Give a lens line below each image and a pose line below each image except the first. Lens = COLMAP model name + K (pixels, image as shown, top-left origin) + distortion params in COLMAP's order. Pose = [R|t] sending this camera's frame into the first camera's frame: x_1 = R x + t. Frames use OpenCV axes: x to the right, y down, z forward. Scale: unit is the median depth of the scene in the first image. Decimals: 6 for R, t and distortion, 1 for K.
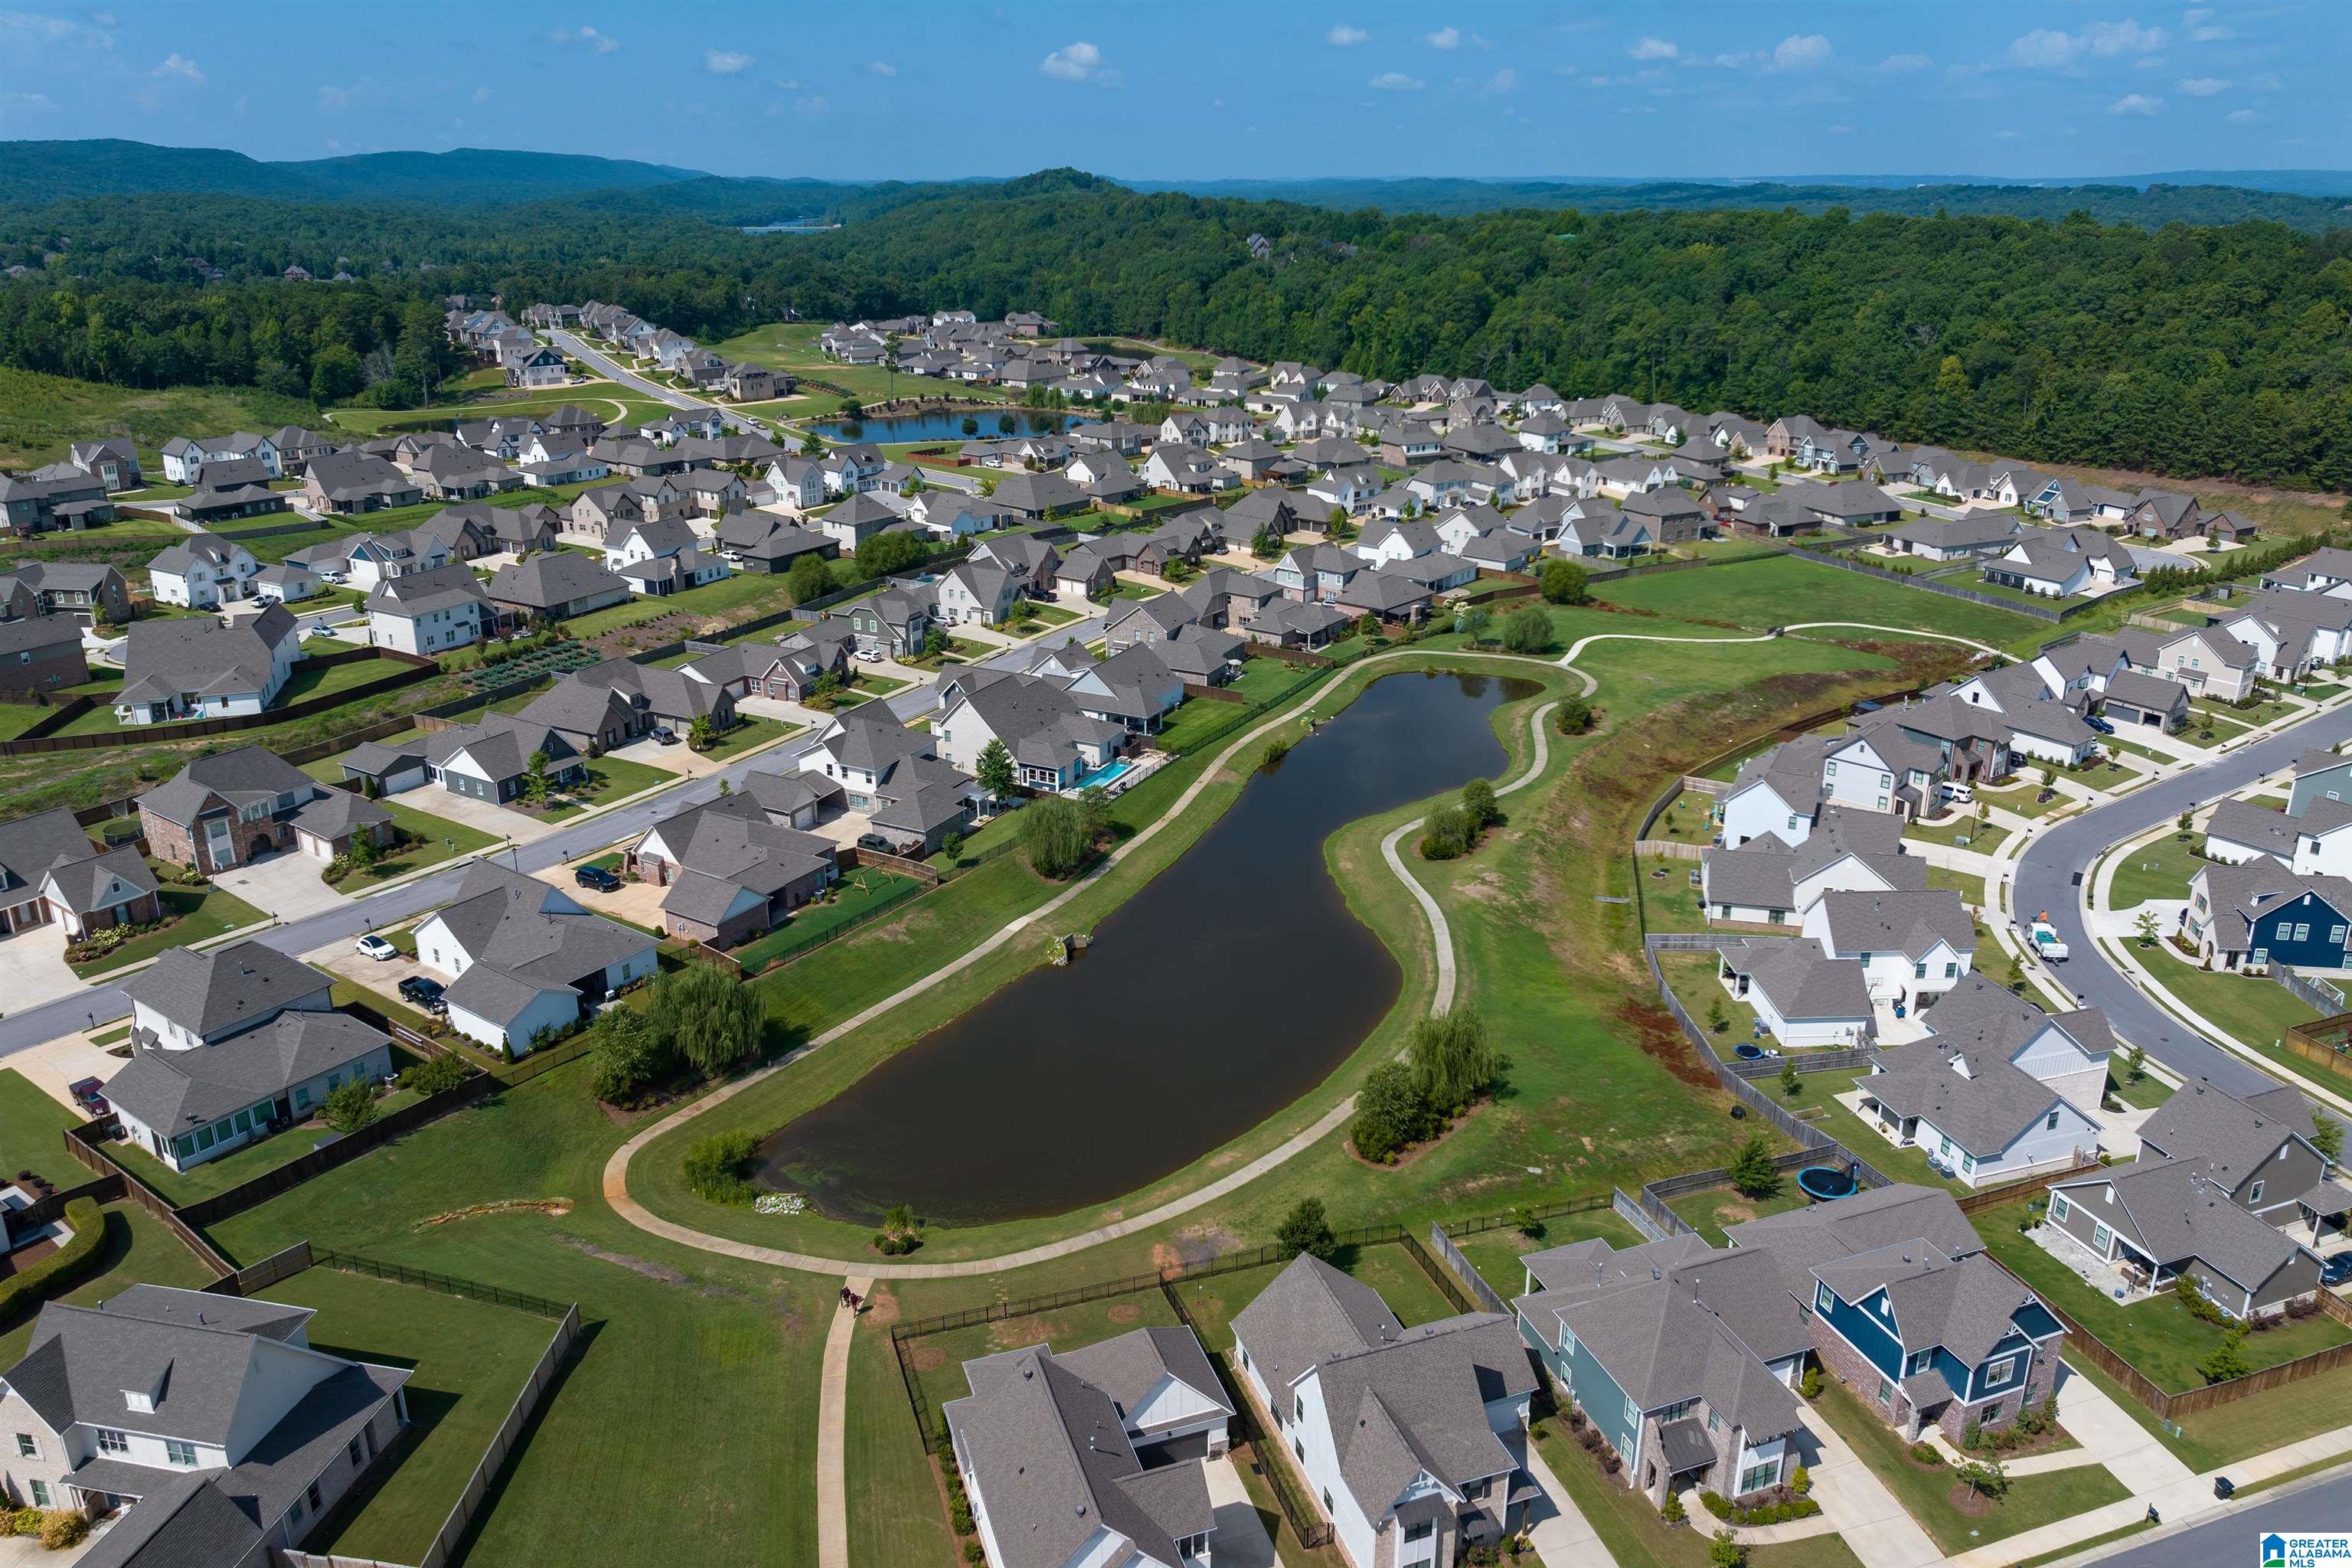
lens RADIAL K [[1647.3, 0, 1185.0], [0, 1647.3, 687.8], [0, 0, 1]] dist [-0.030430, -0.006521]
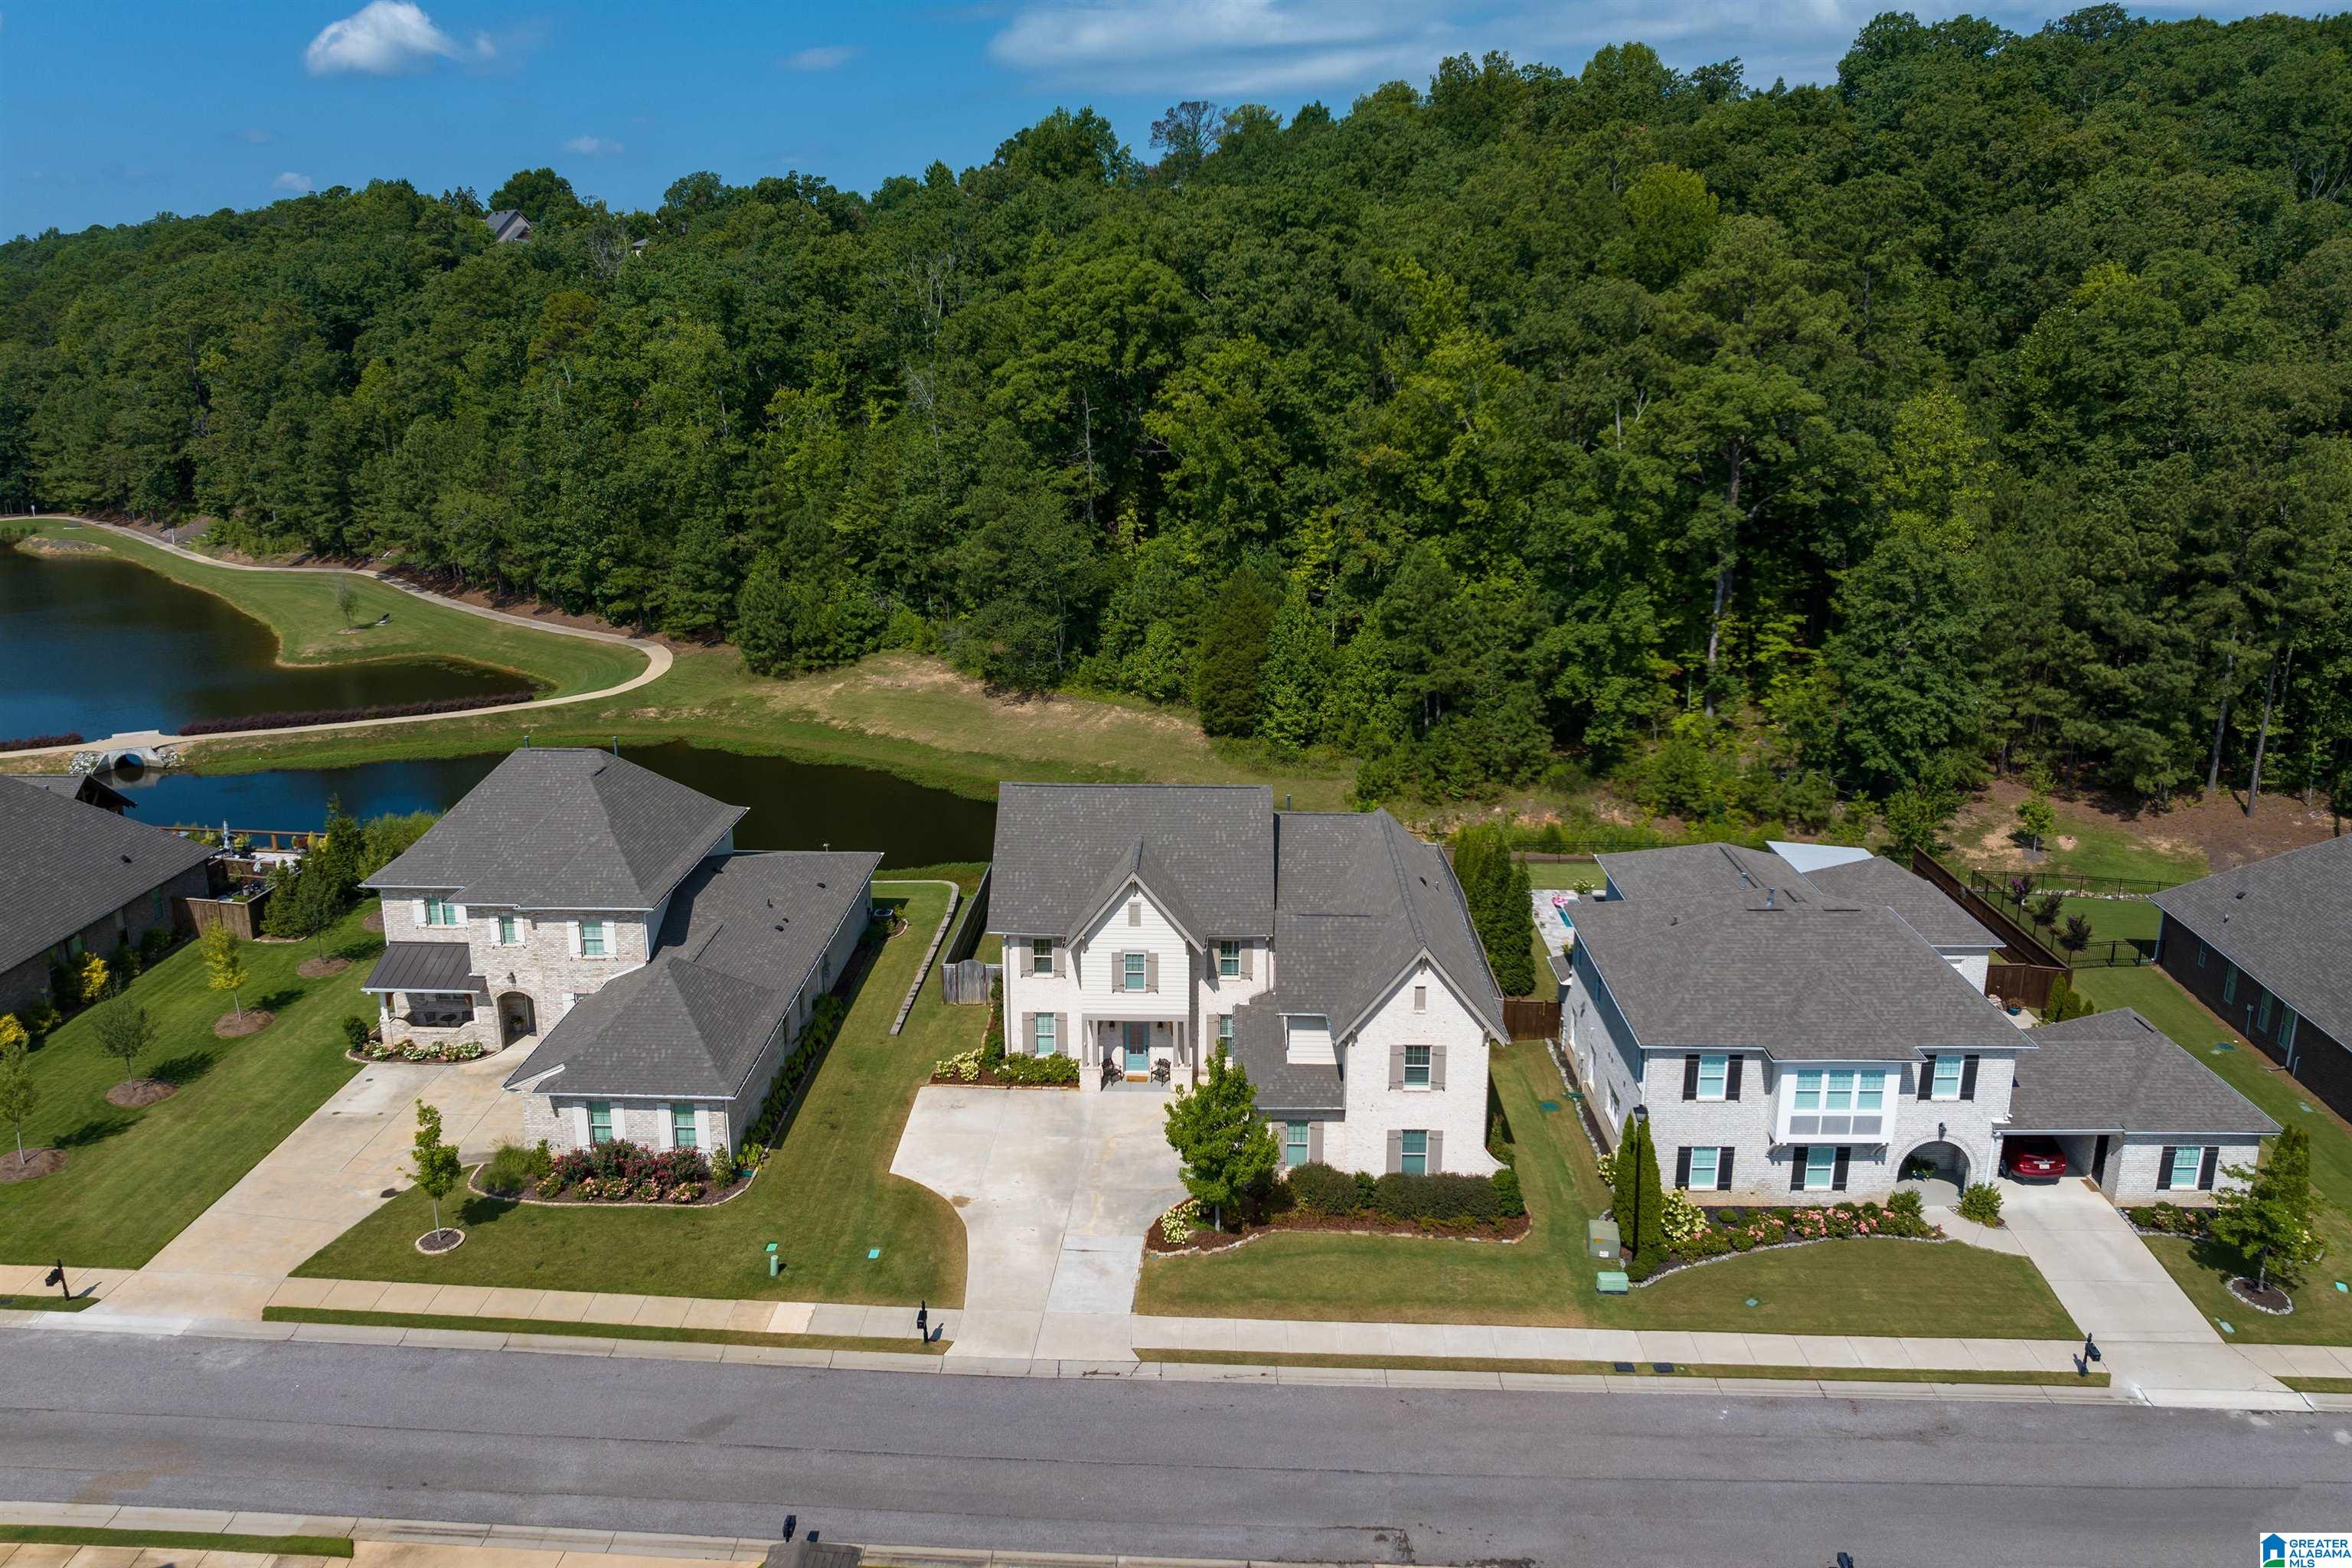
lens RADIAL K [[1654.3, 0, 1181.1], [0, 1654.3, 709.8], [0, 0, 1]] dist [-0.029756, -0.006823]
pose [[0.900291, -0.098669, 0.423959, 0.038002], [0.123956, 0.991758, -0.032411, -0.363368], [-0.417267, 0.081732, 0.905101, 1.644556]]
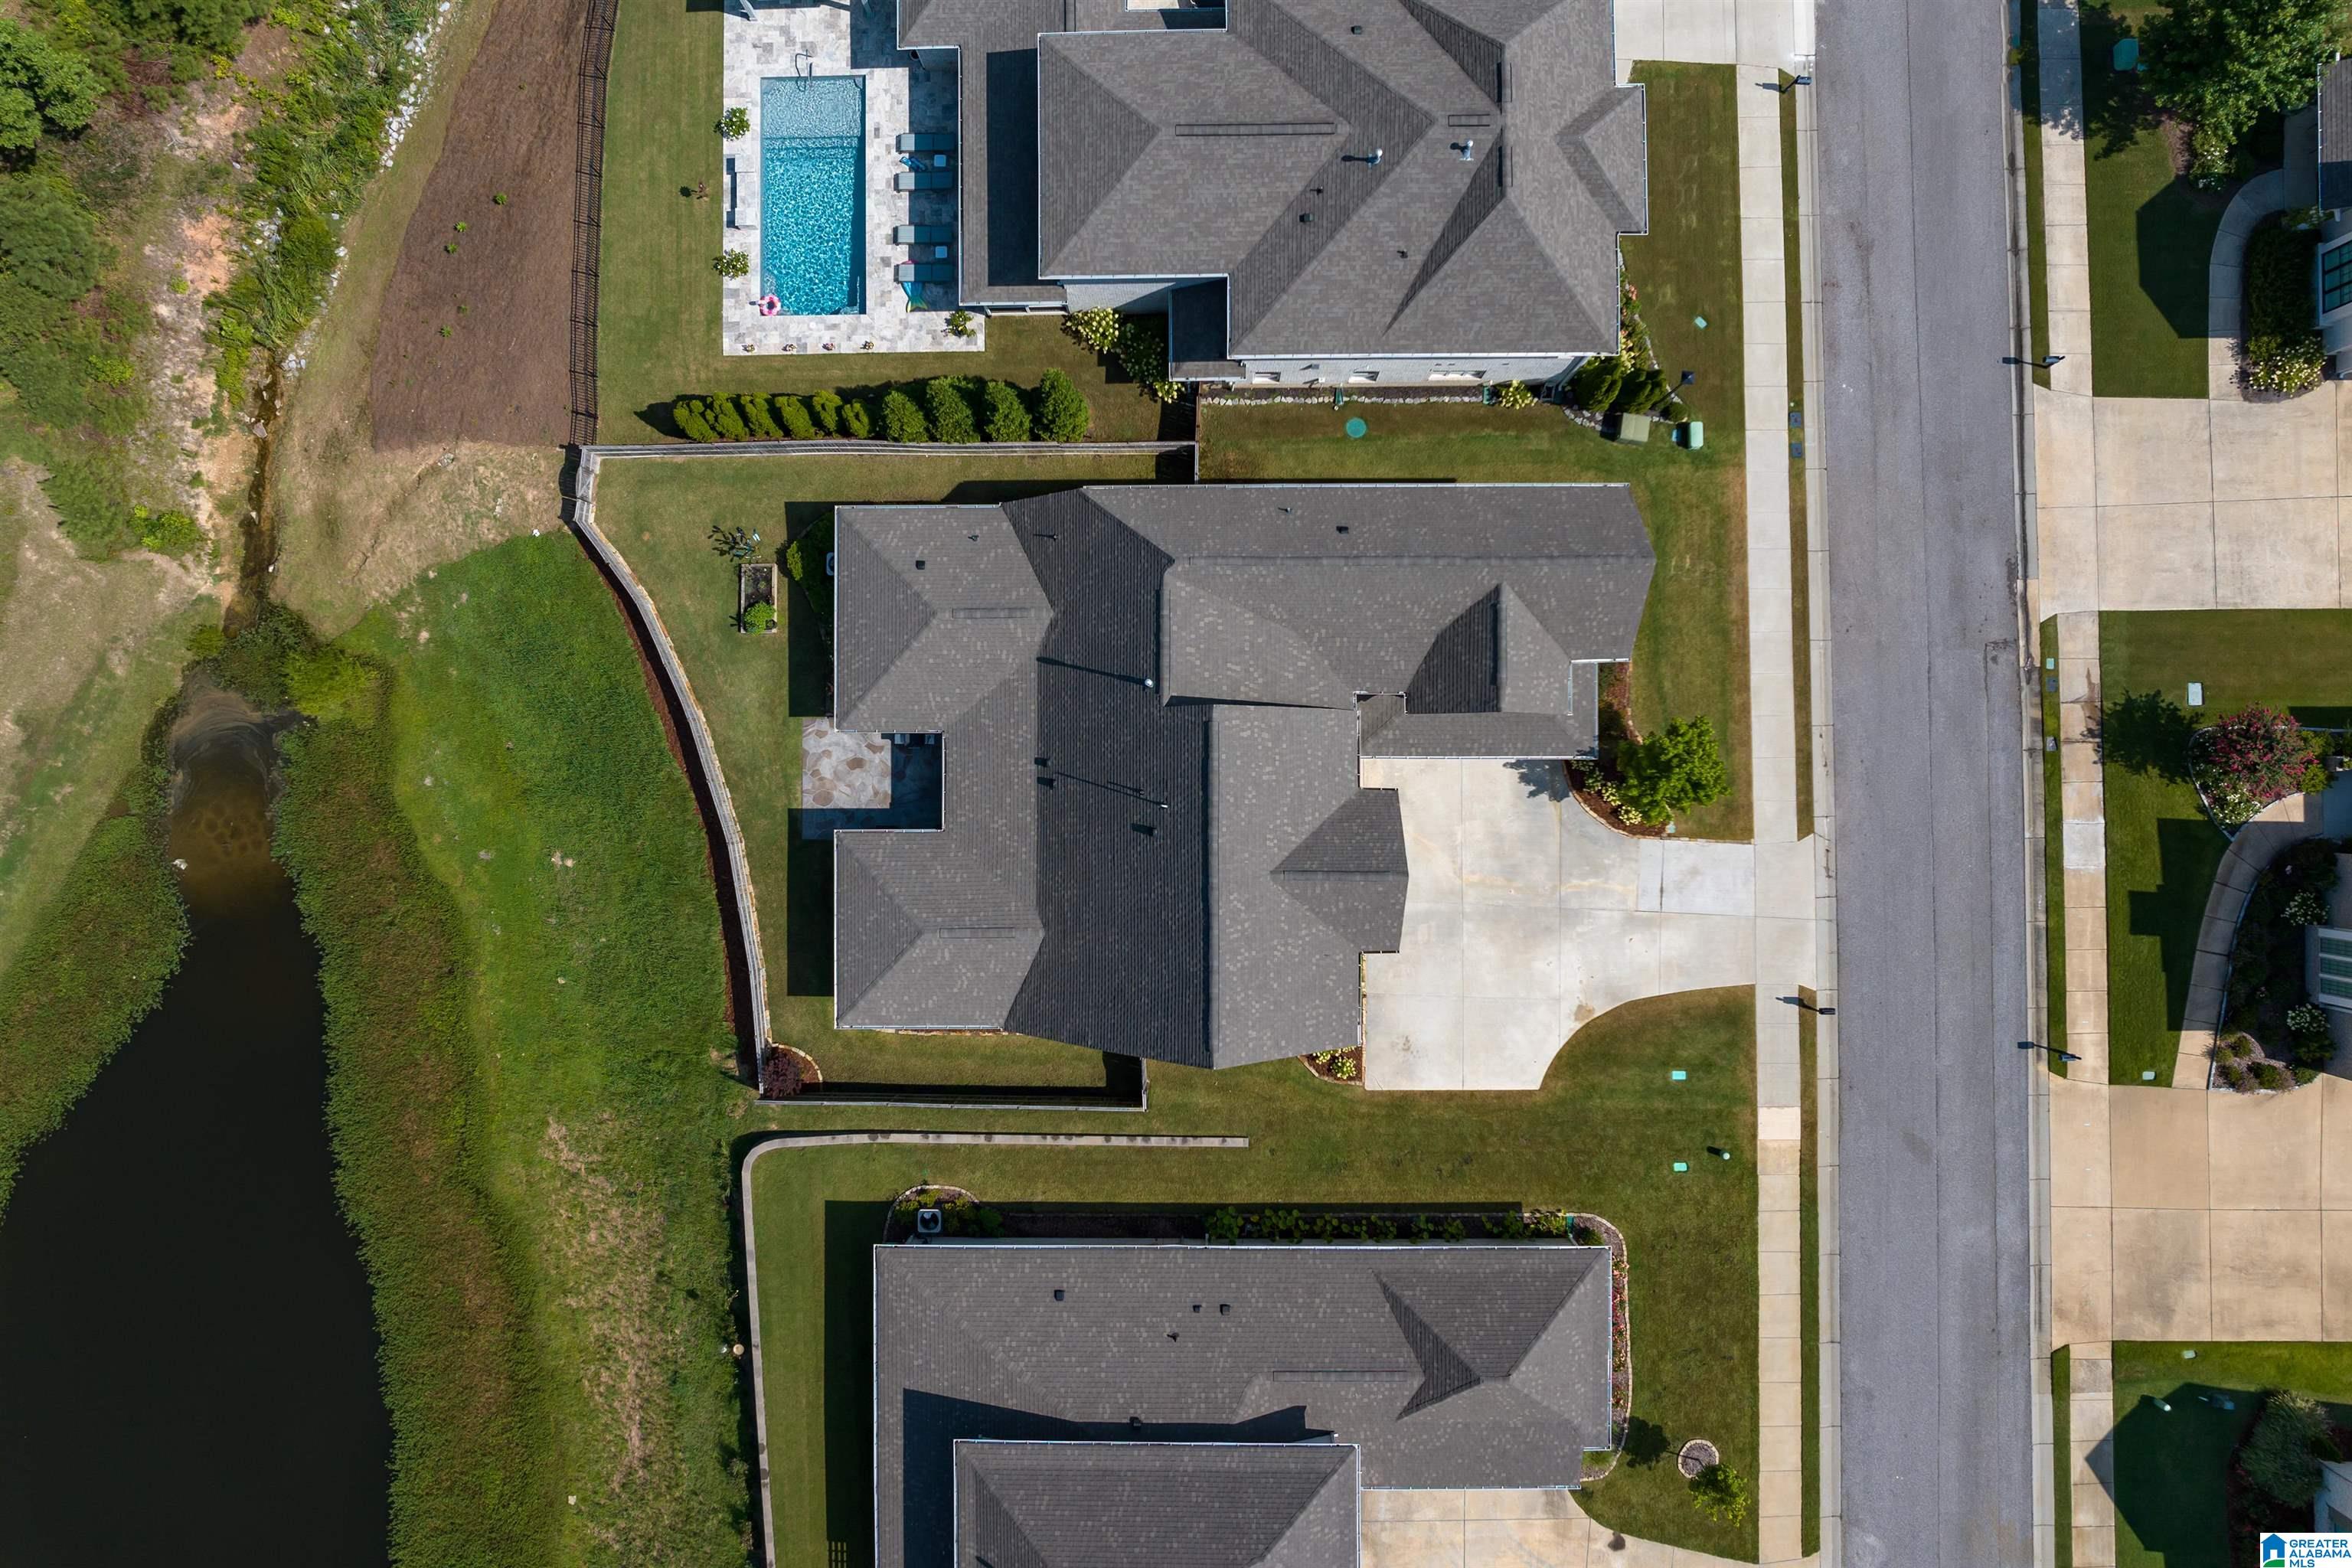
lens RADIAL K [[1636.0, 0, 1182.7], [0, 1636.0, 756.8], [0, 0, 1]] dist [-0.037603, 0.000427]
pose [[-0.457609, -0.888790, 0.025439, 0.122855], [0.286249, -0.120172, 0.950589, -0.498128], [-0.841817, 0.442280, 0.309407, 1.776924]]
